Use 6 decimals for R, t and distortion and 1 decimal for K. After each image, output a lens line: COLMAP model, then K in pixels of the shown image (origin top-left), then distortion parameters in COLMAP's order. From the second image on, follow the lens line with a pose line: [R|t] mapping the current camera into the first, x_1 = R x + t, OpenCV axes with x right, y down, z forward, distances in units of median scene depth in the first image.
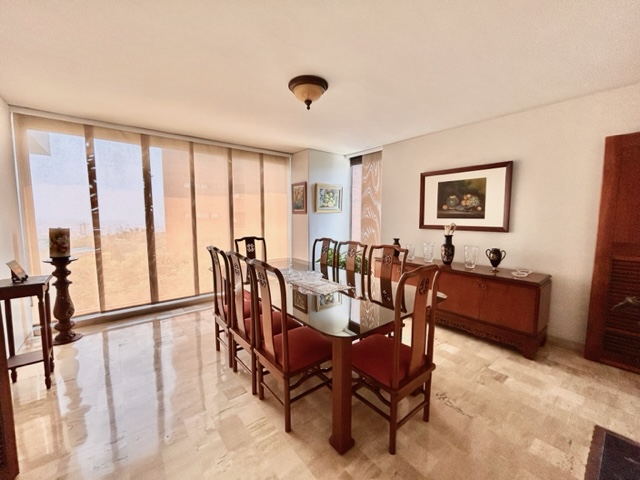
lens RADIAL K [[259.5, 0, 323.7], [0, 259.5, 236.3], [0, 0, 1]] dist [0.001754, -0.000128]
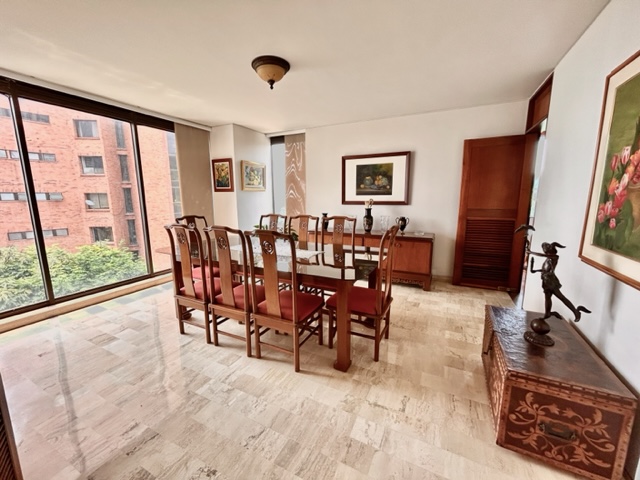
lens RADIAL K [[259.5, 0, 325.0], [0, 259.5, 235.1], [0, 0, 1]] dist [0.001754, -0.000128]
pose [[0.907588, -0.068031, 0.414313, -0.238803], [0.038971, 0.996175, 0.078205, 0.017779], [-0.418049, -0.054832, 0.906768, -0.053258]]
